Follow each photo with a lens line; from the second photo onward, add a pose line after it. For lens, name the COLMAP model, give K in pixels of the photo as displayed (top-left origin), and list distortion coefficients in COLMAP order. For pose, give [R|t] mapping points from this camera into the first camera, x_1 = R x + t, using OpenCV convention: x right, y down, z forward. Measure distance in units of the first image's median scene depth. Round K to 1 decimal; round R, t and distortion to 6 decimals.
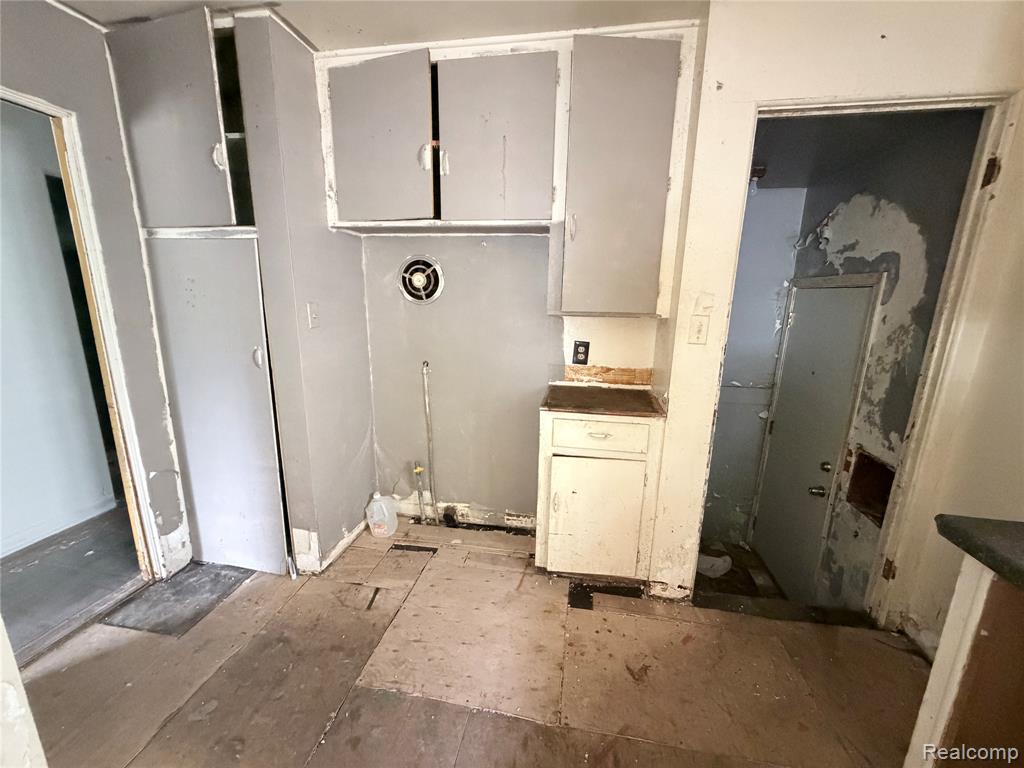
lens RADIAL K [[407.6, 0, 513.8], [0, 407.6, 385.9], [0, 0, 1]] dist [0.000377, 0.000029]
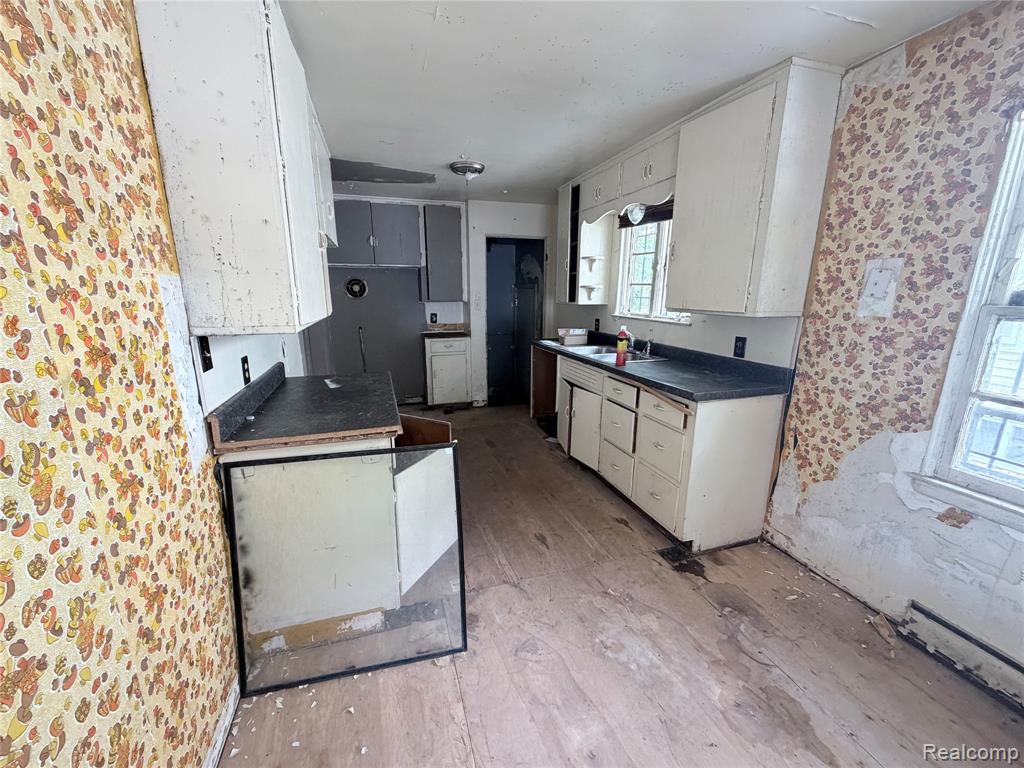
lens RADIAL K [[407.6, 0, 509.2], [0, 407.6, 384.7], [0, 0, 1]] dist [0.000377, 0.000029]
pose [[0.886345, -0.121917, 0.446686, -0.590693], [0.119073, 0.992284, 0.034558, 0.292537], [-0.447453, 0.022558, 0.894023, -1.391189]]
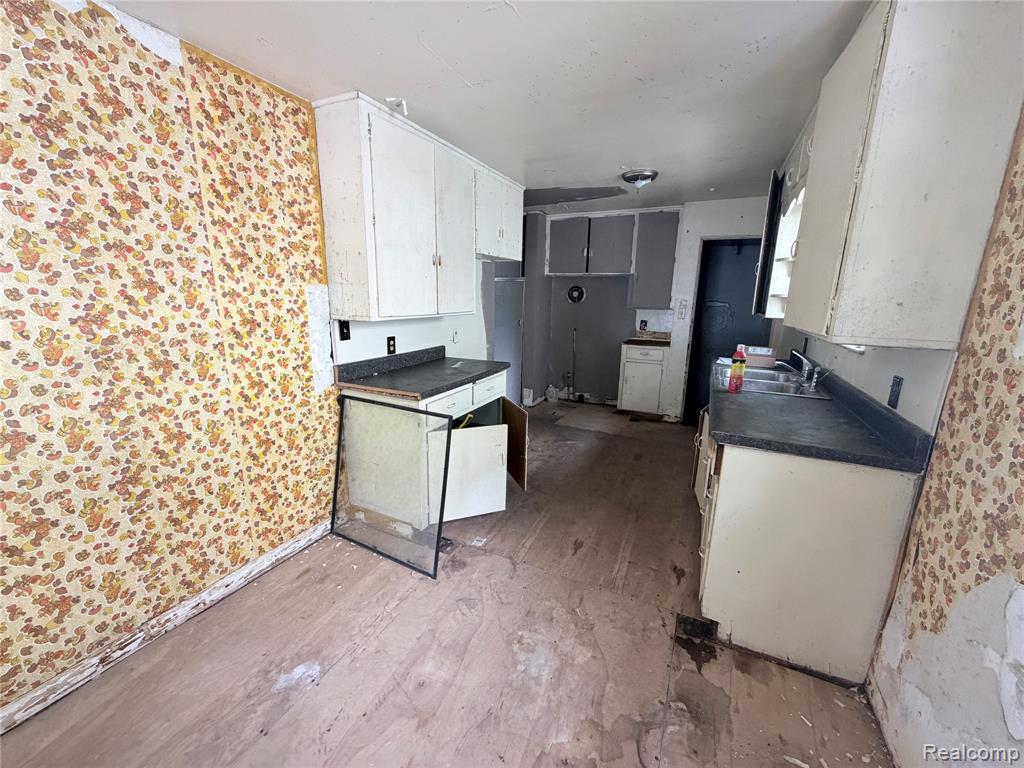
lens RADIAL K [[407.6, 0, 511.4], [0, 407.6, 384.9], [0, 0, 1]] dist [0.000377, 0.000029]
pose [[0.962193, 0.056402, -0.266464, 0.085700], [-0.059183, 0.998244, -0.002410, 0.338379], [0.265860, 0.018089, 0.963842, -1.572420]]
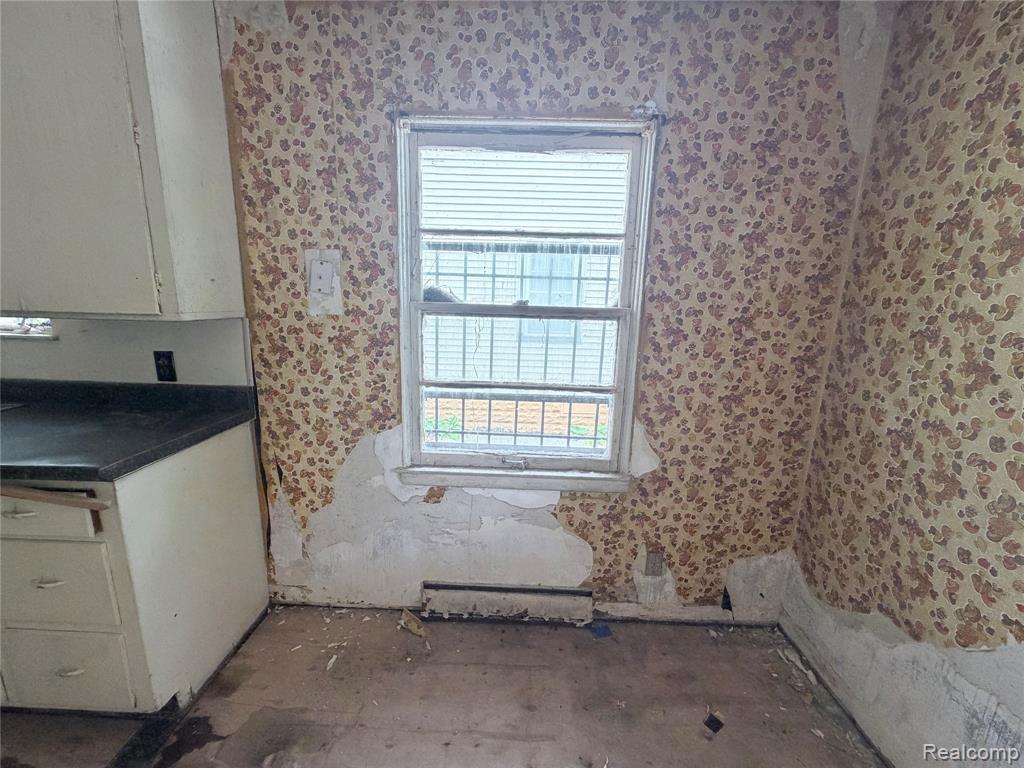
lens RADIAL K [[407.6, 0, 510.0], [0, 407.6, 385.7], [0, 0, 1]] dist [0.000377, 0.000029]
pose [[-0.144361, -0.226890, 0.963162, -0.308650], [0.195268, 0.947686, 0.252511, 0.270563], [-0.970067, 0.224527, -0.092504, -1.192904]]
